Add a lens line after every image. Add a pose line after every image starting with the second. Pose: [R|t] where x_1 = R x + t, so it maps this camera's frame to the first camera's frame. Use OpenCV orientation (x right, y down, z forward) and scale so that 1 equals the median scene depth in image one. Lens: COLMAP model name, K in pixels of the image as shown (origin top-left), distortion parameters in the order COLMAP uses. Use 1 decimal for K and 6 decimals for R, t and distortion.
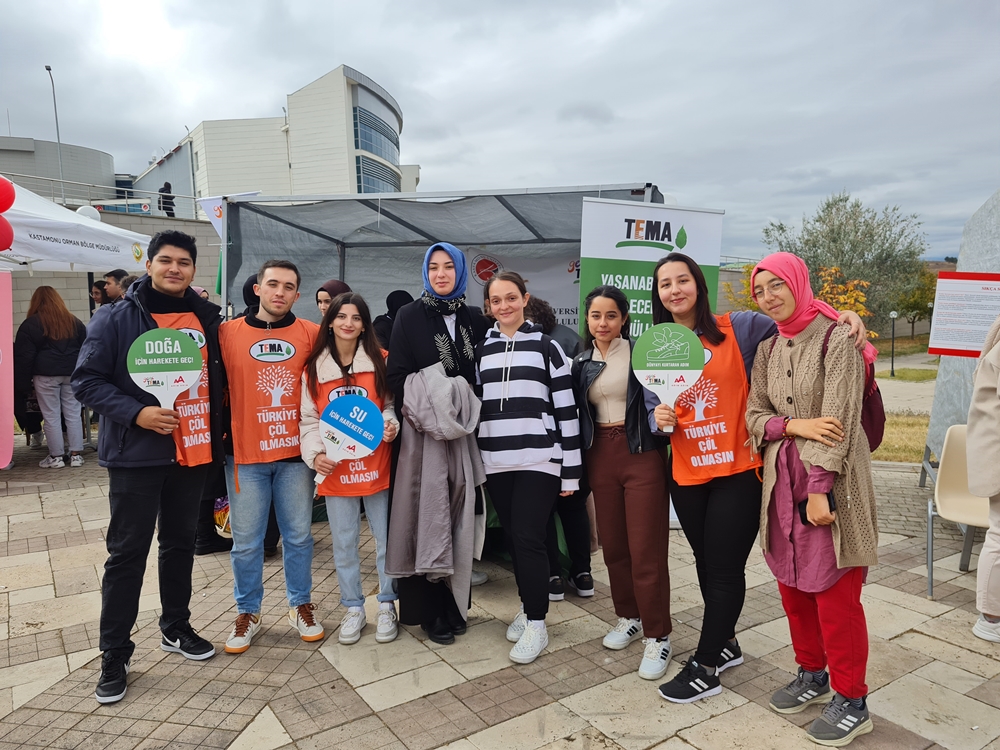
lens RADIAL K [[753.1, 0, 500.5], [0, 753.1, 372.4], [0, 0, 1]] dist [0.042137, -0.005597]
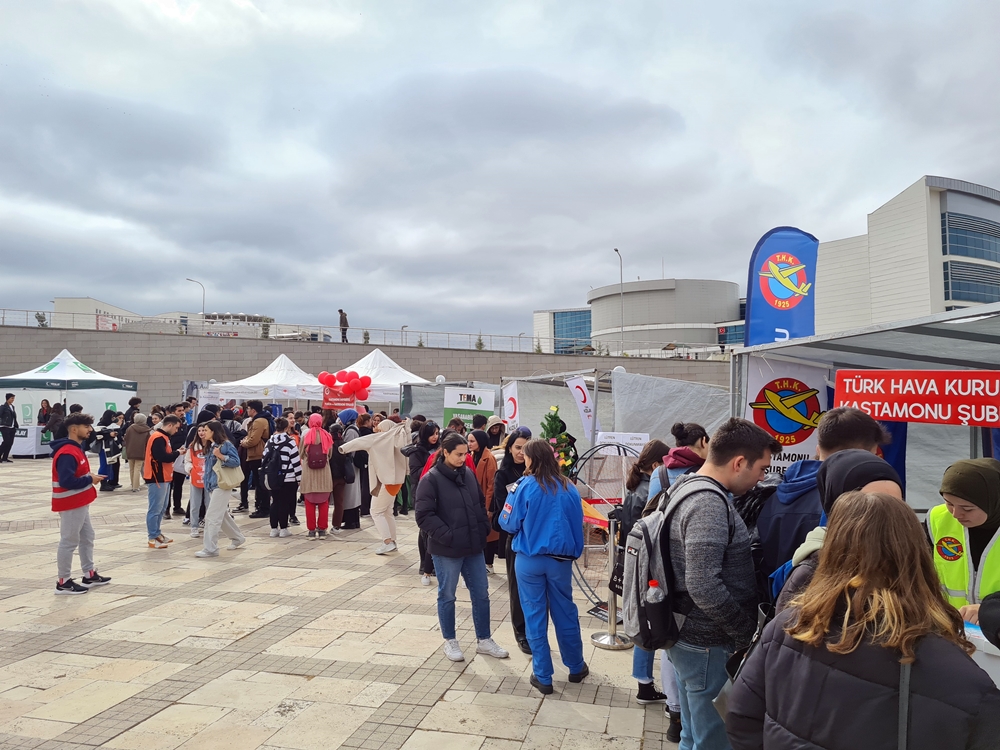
lens RADIAL K [[753.1, 0, 501.7], [0, 753.1, 374.0], [0, 0, 1]] dist [0.042137, -0.005597]
pose [[0.691747, -0.013807, -0.722008, 2.194852], [-0.086078, 0.991113, -0.101423, -0.010092], [0.716992, 0.132308, 0.684410, -0.757272]]
